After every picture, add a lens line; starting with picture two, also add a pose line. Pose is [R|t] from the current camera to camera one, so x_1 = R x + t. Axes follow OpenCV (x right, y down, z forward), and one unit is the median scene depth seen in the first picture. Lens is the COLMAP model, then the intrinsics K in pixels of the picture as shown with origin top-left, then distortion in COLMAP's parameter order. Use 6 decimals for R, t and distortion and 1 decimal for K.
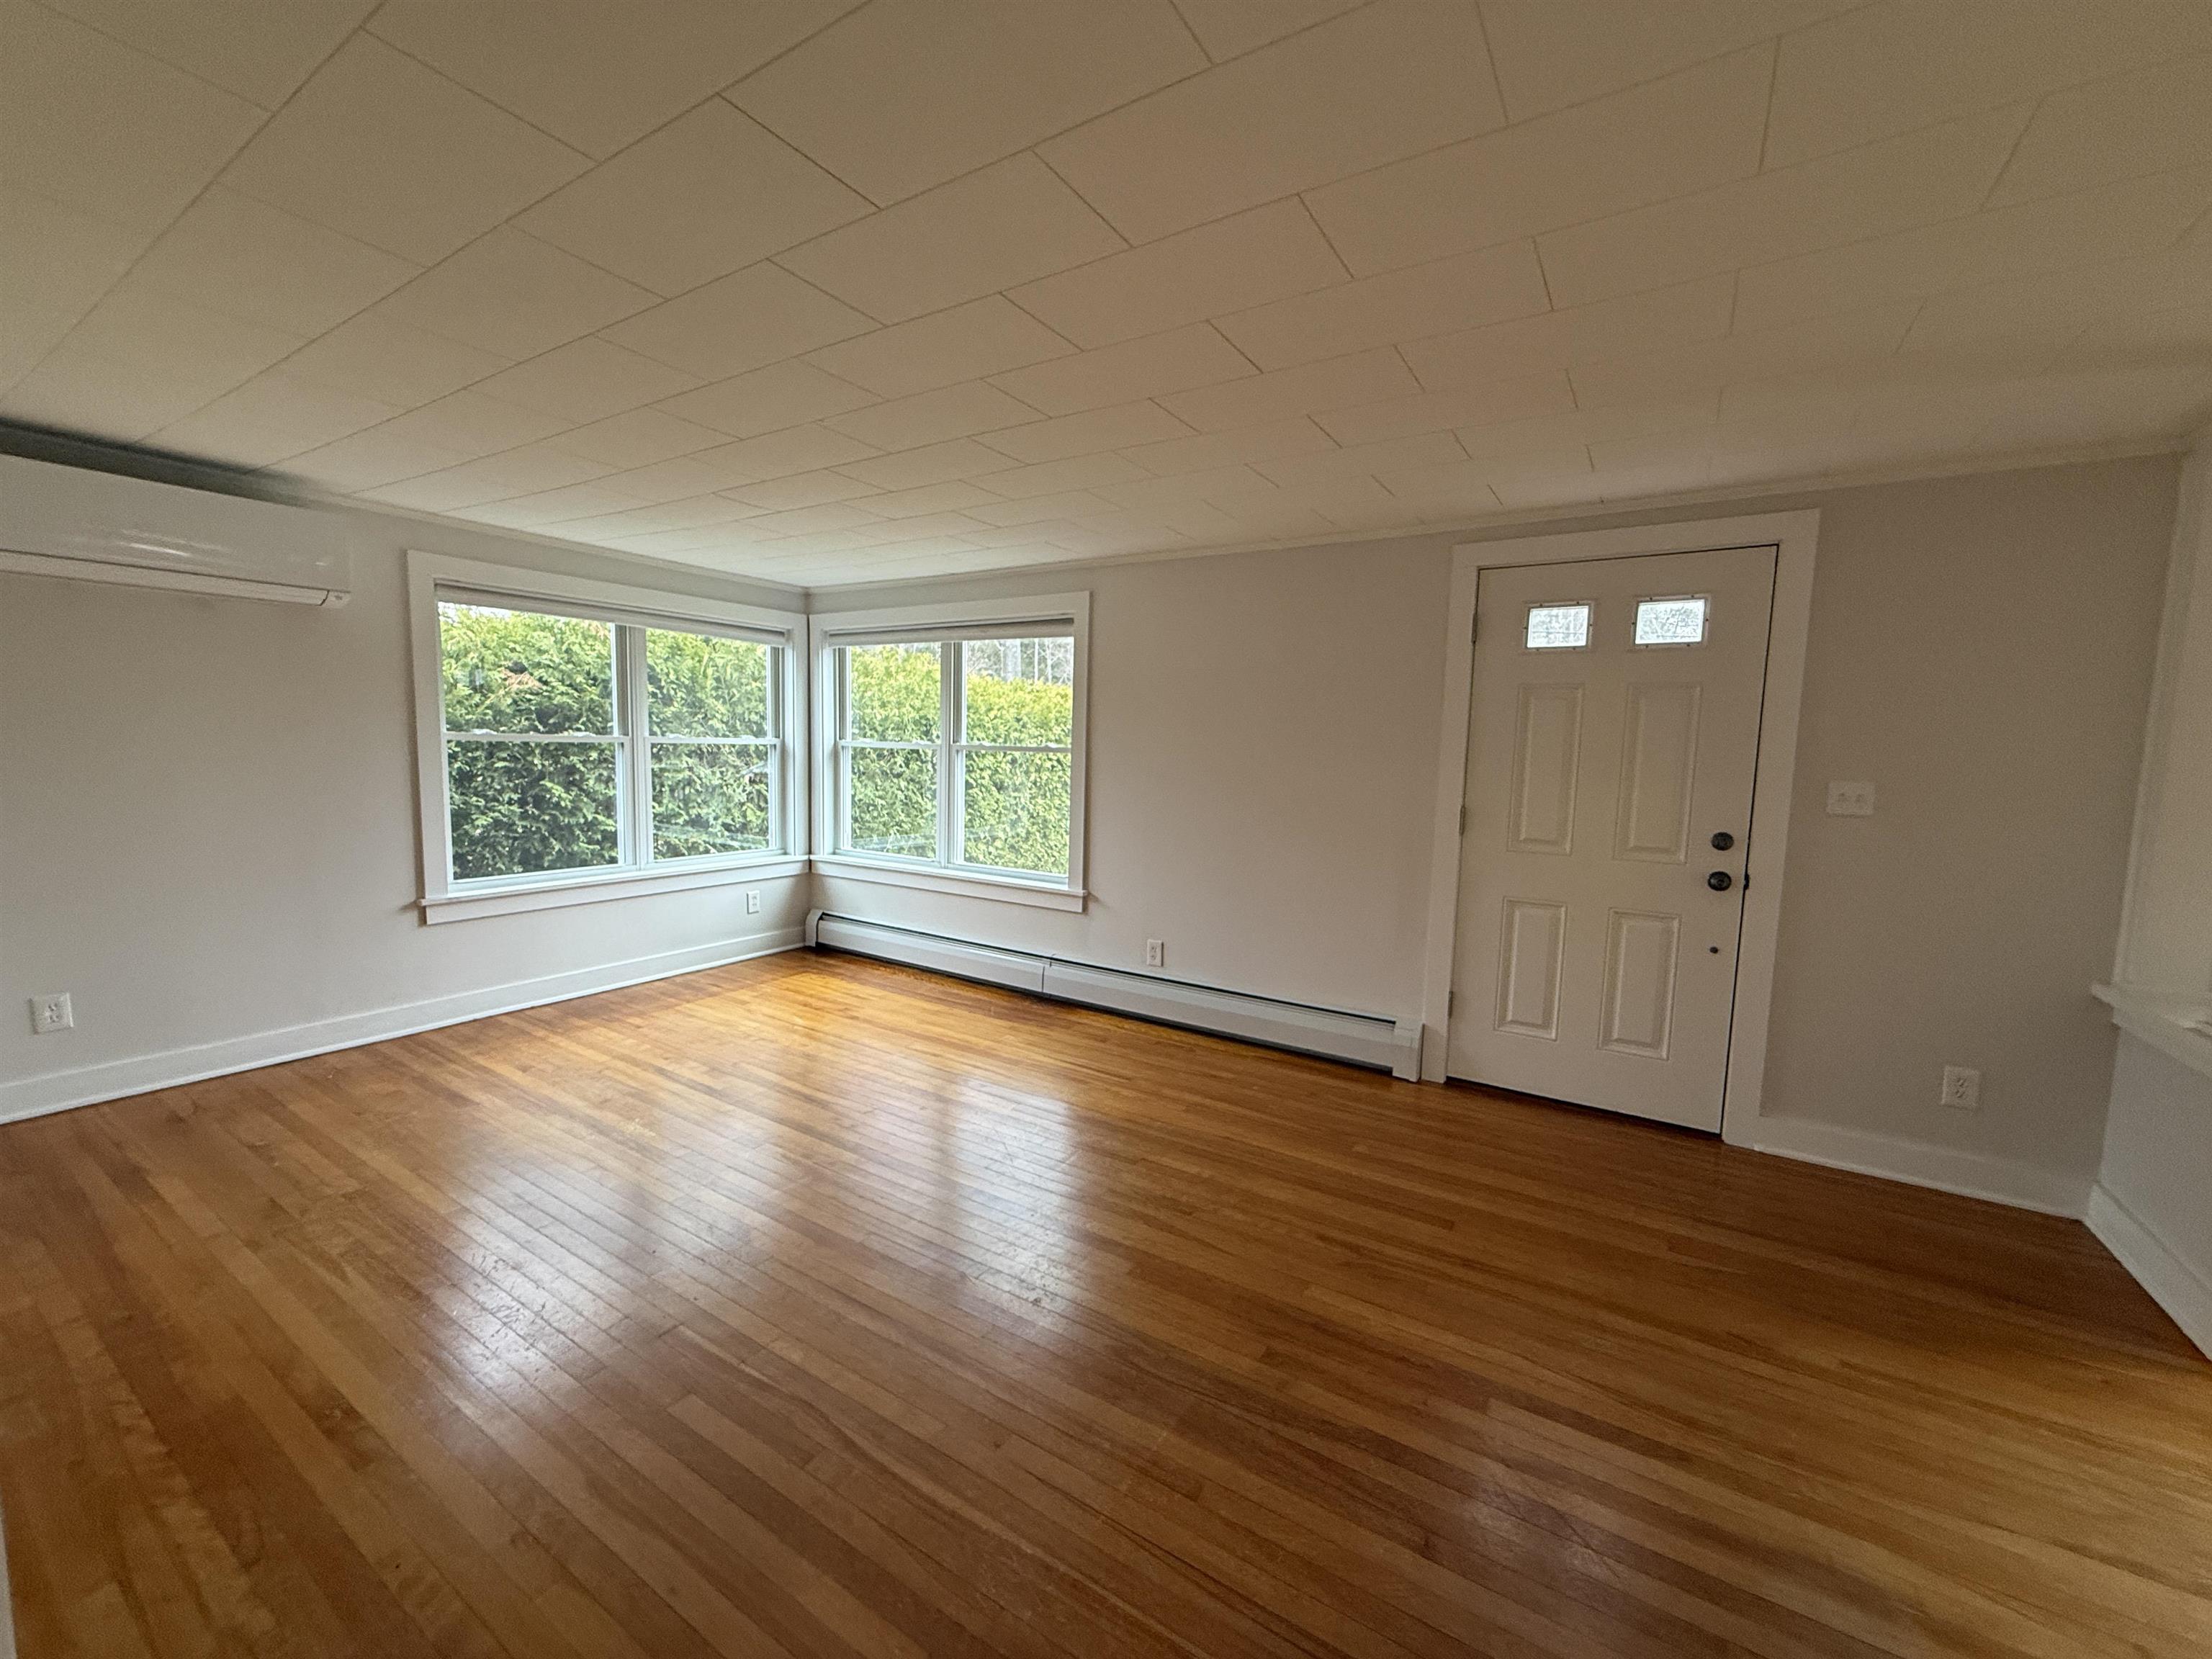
lens RADIAL K [[881.1, 0, 1096.9], [0, 881.1, 832.0], [0, 0, 1]] dist [0.000086, 0.000373]
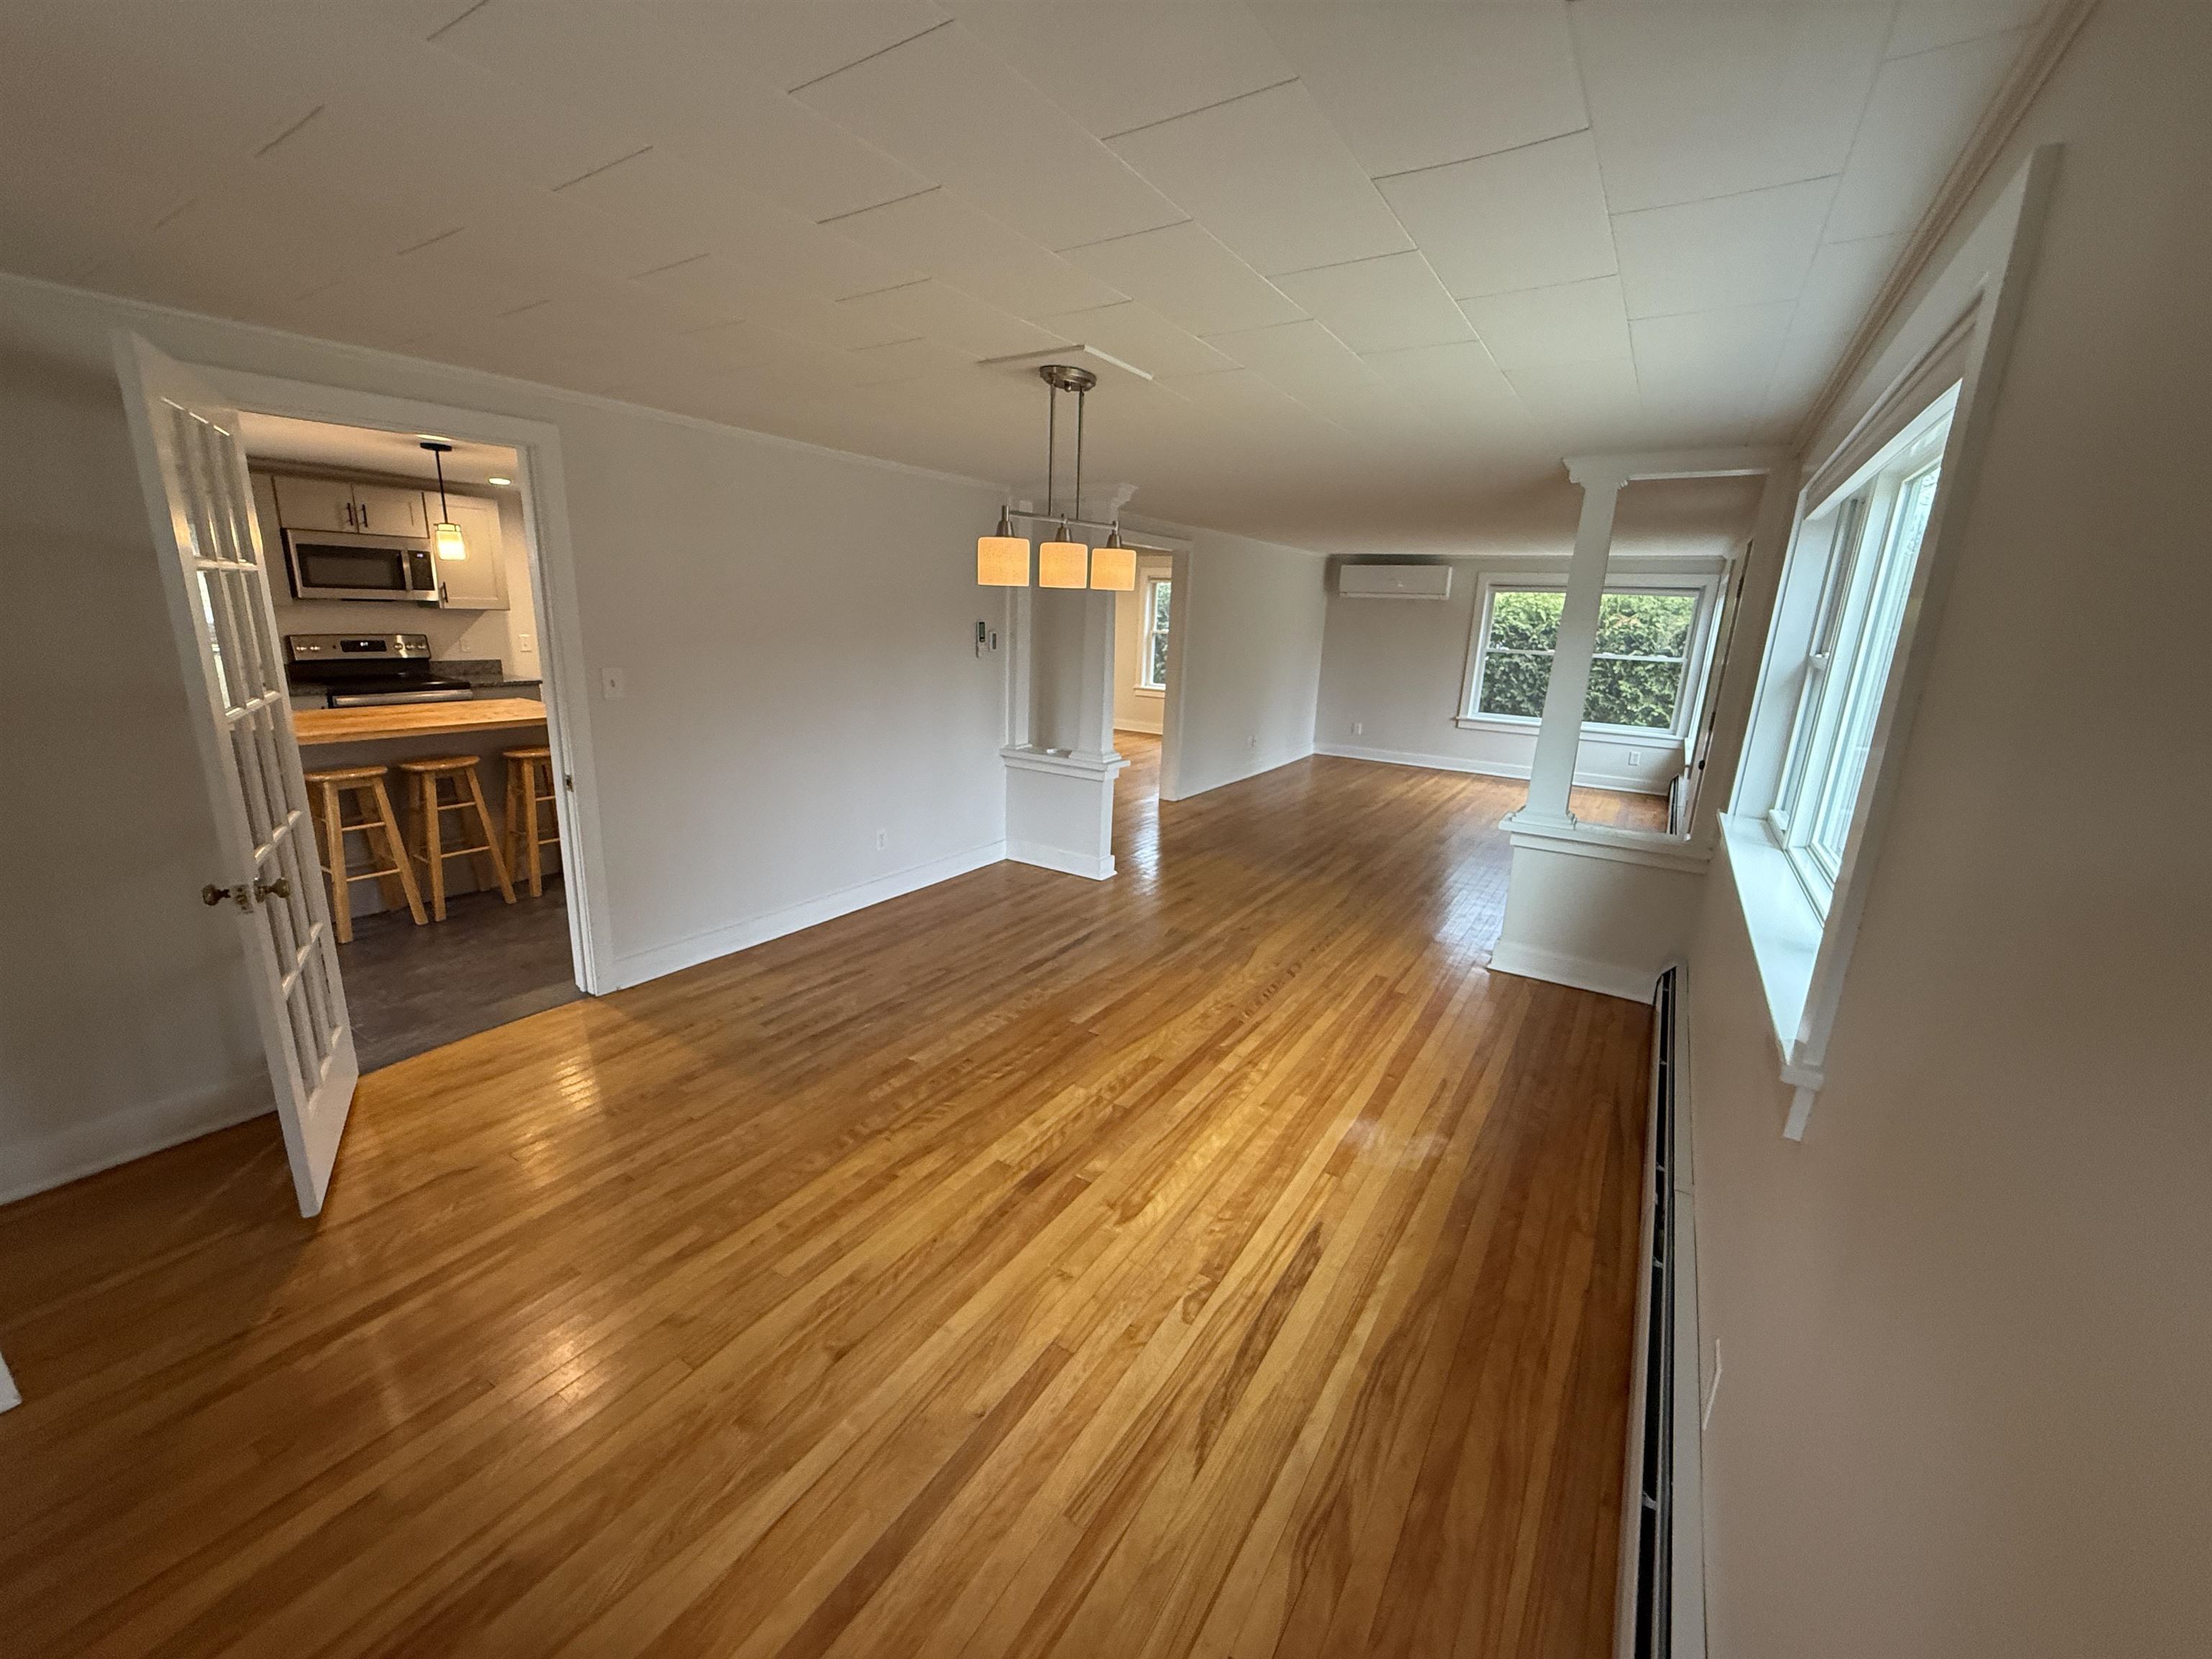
lens RADIAL K [[881.1, 0, 1096.9], [0, 881.1, 832.0], [0, 0, 1]] dist [0.000086, 0.000373]
pose [[-0.002043, 0.222141, -0.975012, 1.696863], [-0.137647, 0.965671, 0.220301, -0.016489], [0.990479, 0.134657, 0.028605, -0.029902]]
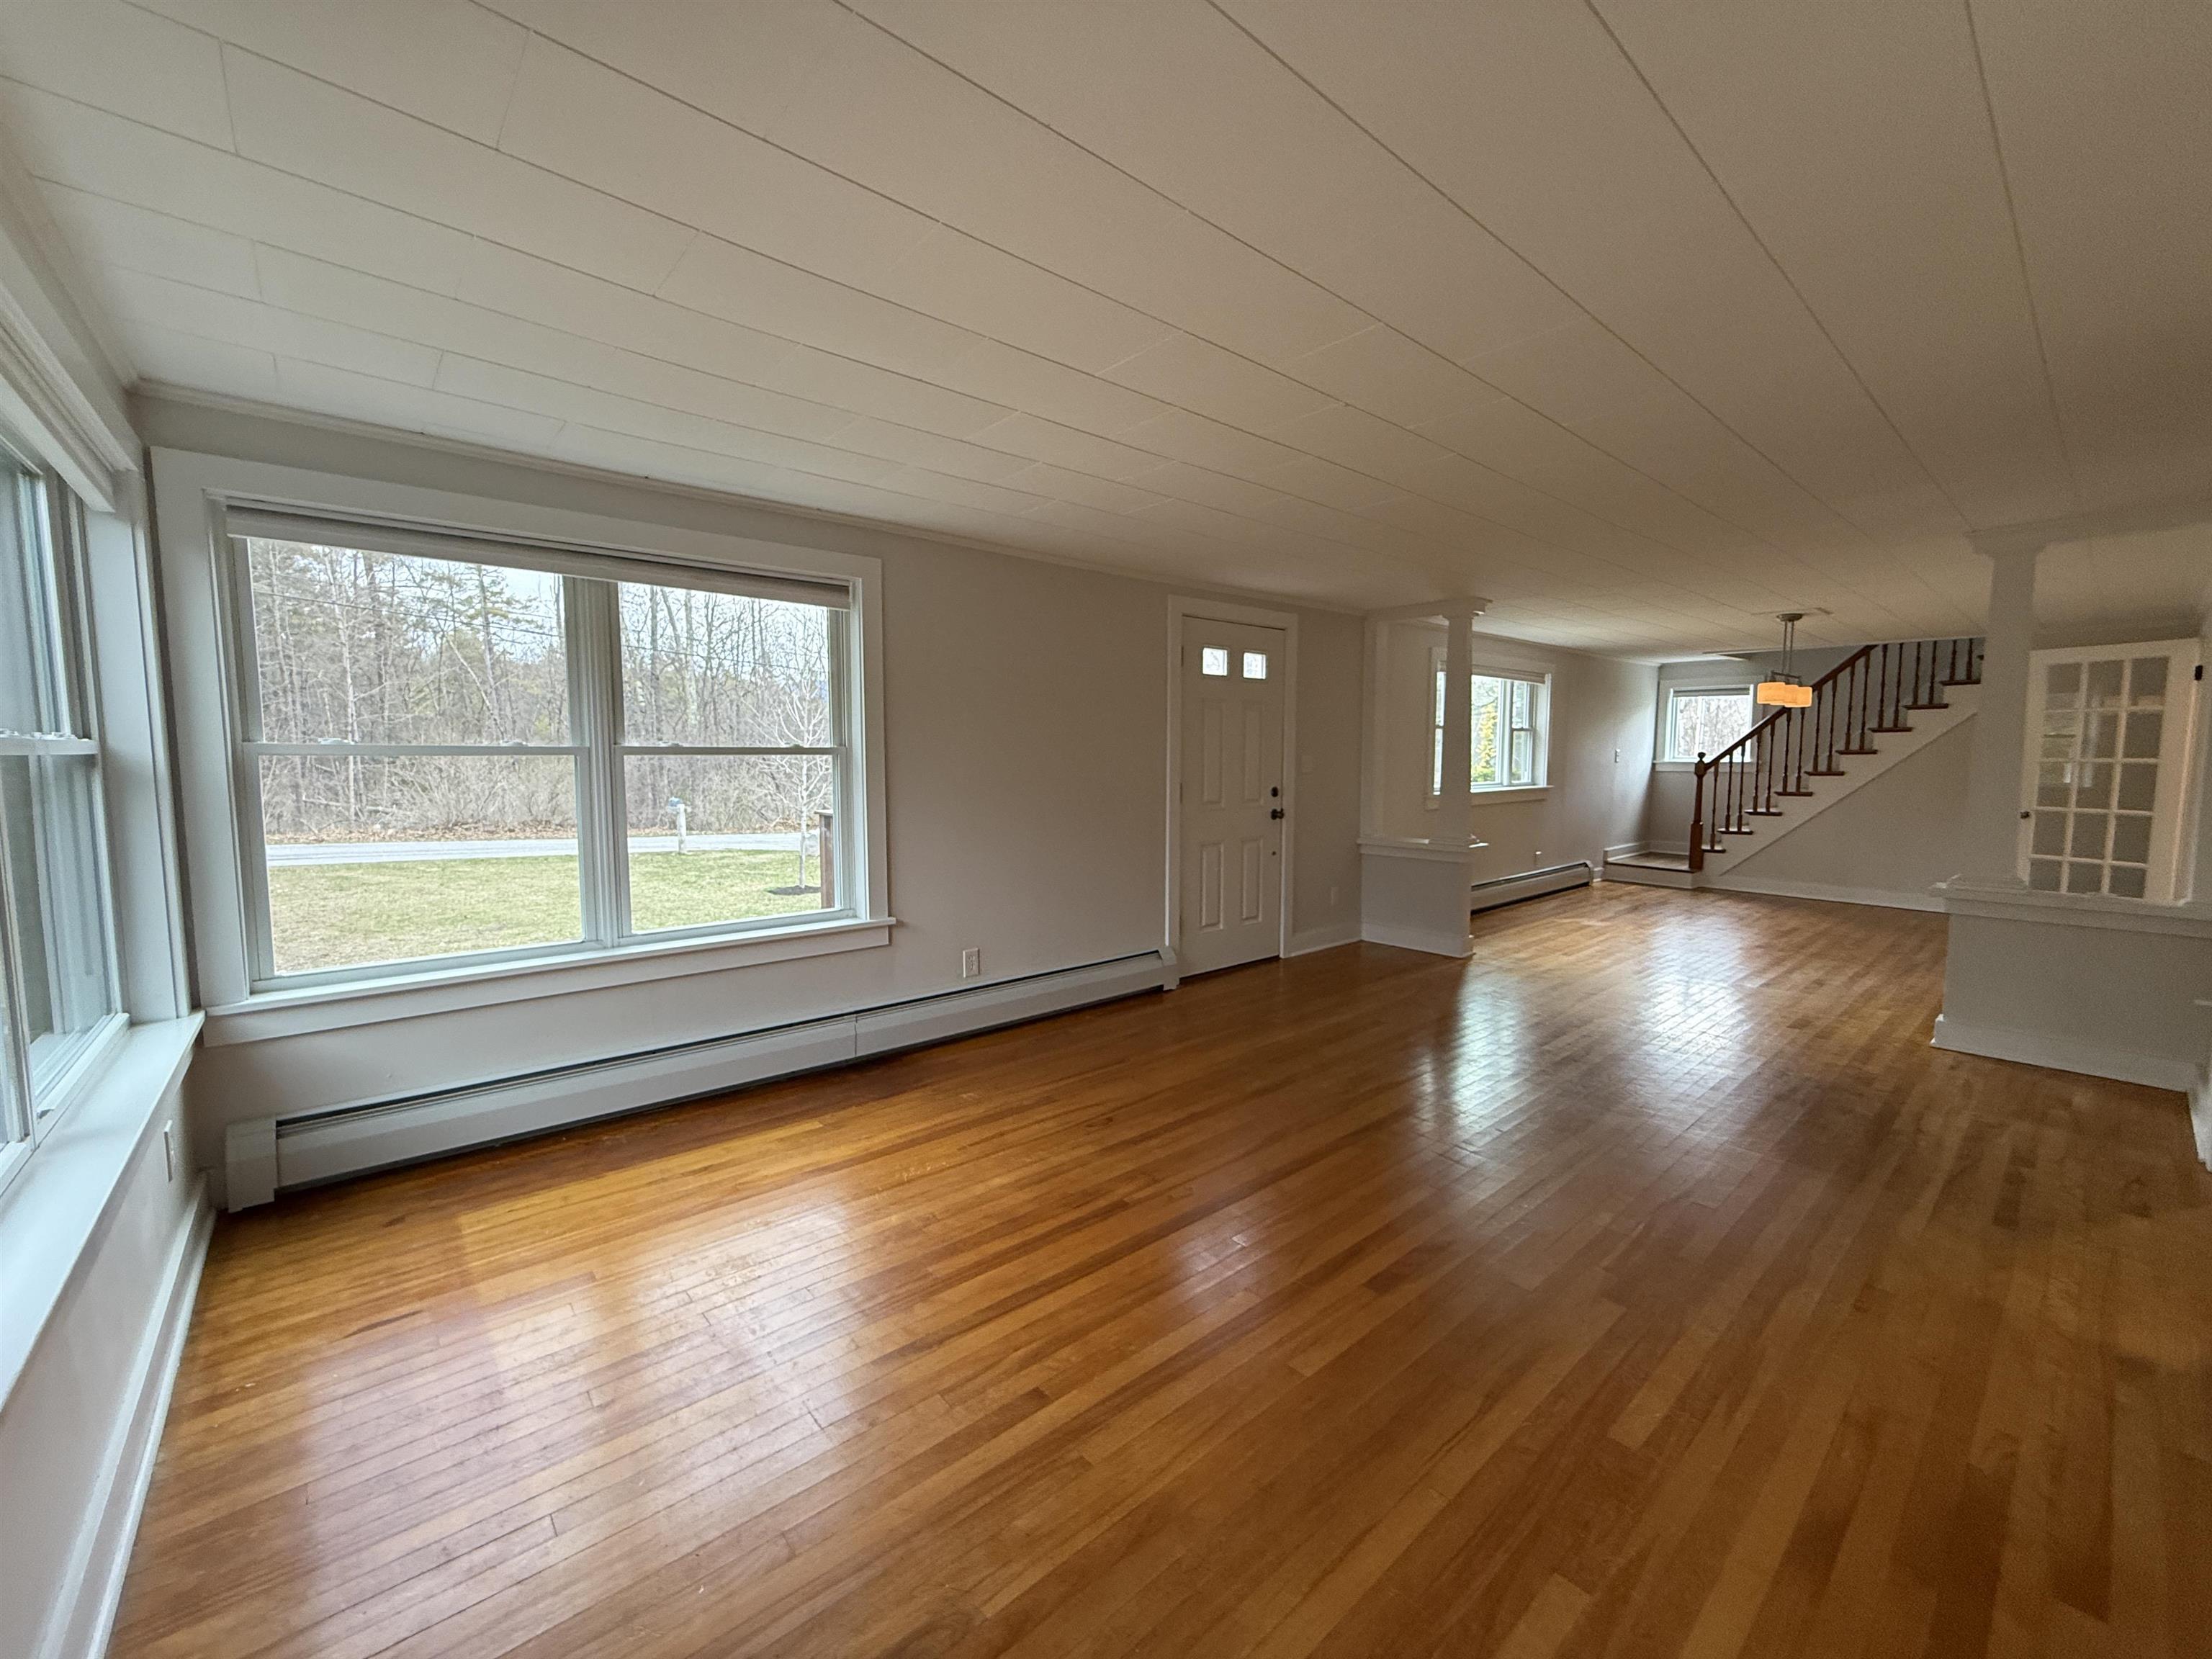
lens RADIAL K [[881.1, 0, 1096.9], [0, 881.1, 832.0], [0, 0, 1]] dist [0.000086, 0.000373]
pose [[0.288018, -0.108063, 0.951508, -0.861010], [0.101906, 0.991429, 0.081751, -0.071807], [-0.952187, 0.073419, 0.296562, 0.642133]]
